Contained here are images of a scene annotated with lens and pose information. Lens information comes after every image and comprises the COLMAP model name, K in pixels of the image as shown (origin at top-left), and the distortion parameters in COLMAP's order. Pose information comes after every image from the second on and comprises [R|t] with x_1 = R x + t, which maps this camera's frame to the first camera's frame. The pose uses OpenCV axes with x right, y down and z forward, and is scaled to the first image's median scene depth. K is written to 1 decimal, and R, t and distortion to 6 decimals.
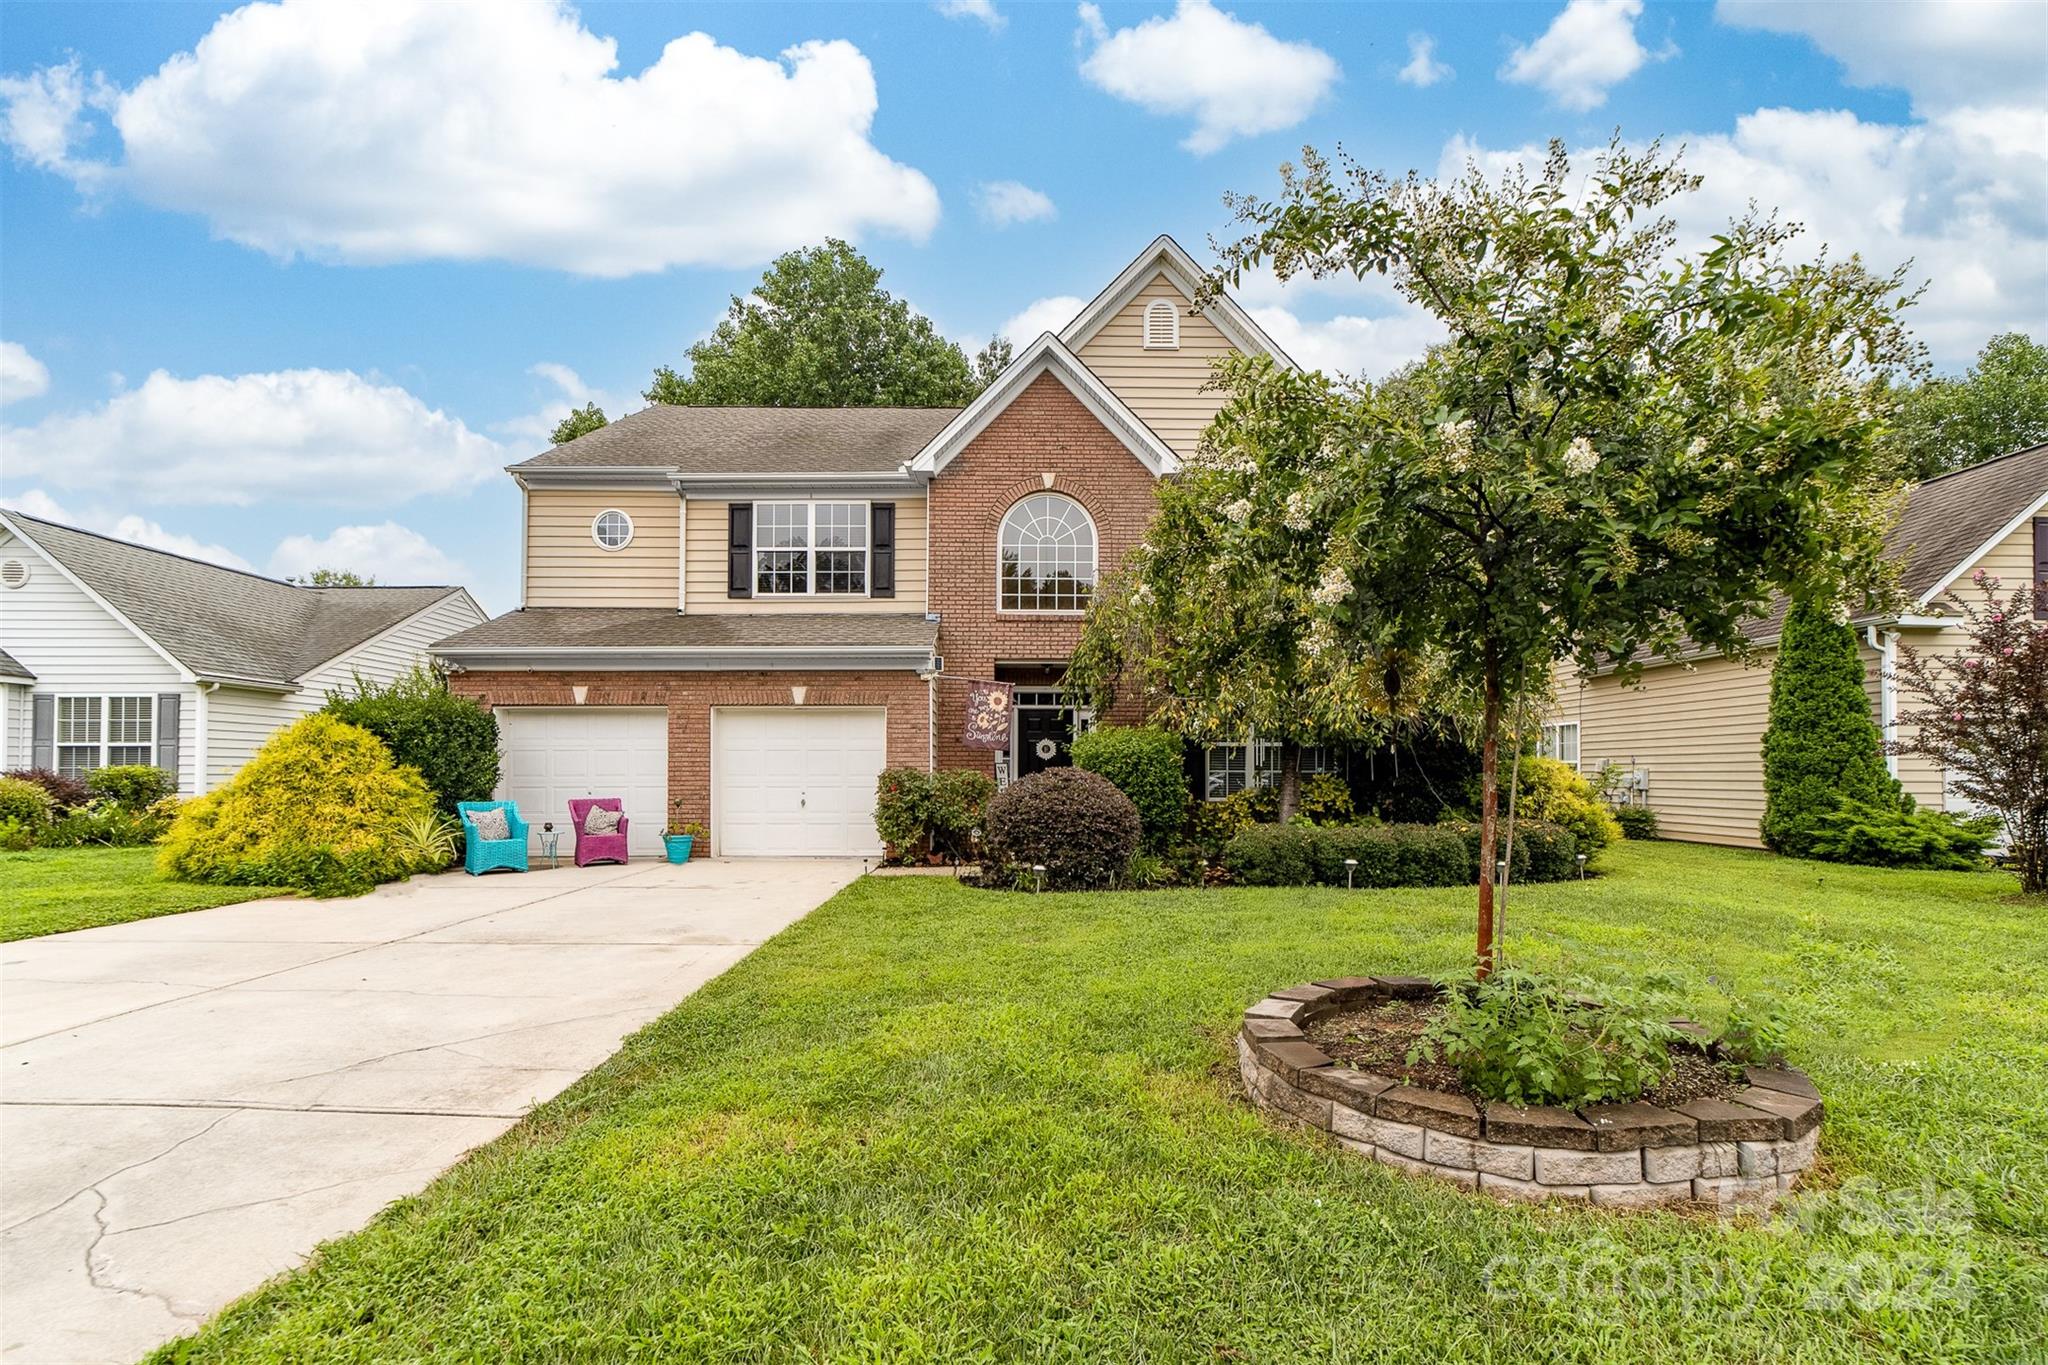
lens RADIAL K [[886.5, 0, 1037.3], [0, 886.5, 754.6], [0, 0, 1]] dist [0.020144, 0.004442]
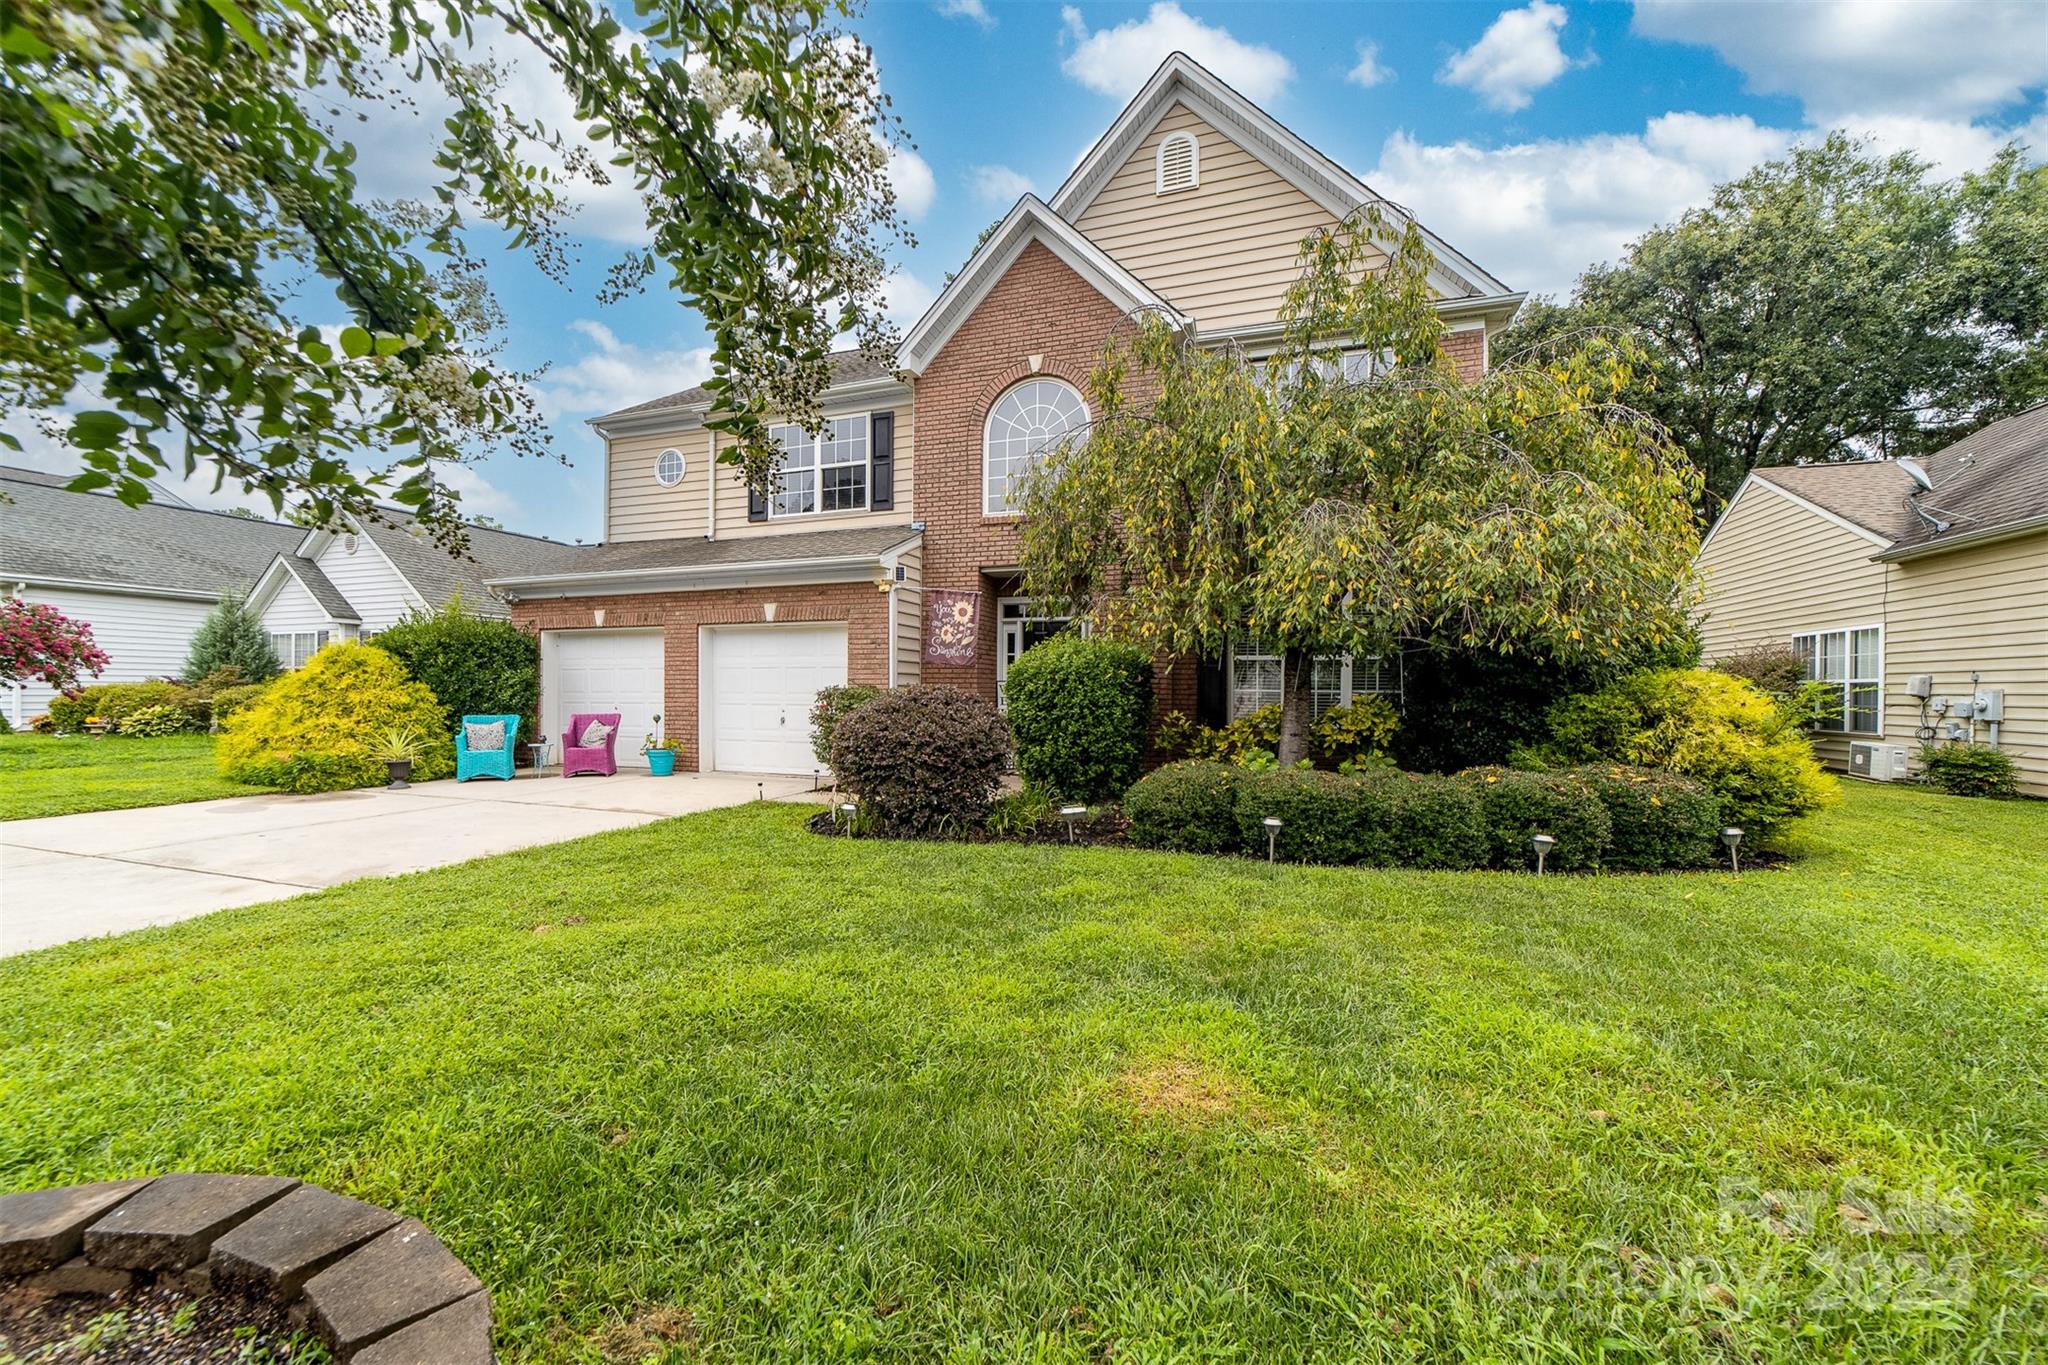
lens RADIAL K [[784.0, 0, 1006.9], [0, 784.0, 685.1], [0, 0, 1]] dist [0.007100, -0.001685]
pose [[0.936515, 0.001712, -0.350624, 0.265962], [0.002298, 0.999937, 0.011021, 0.005095], [0.350621, -0.011127, 0.936451, 0.254341]]
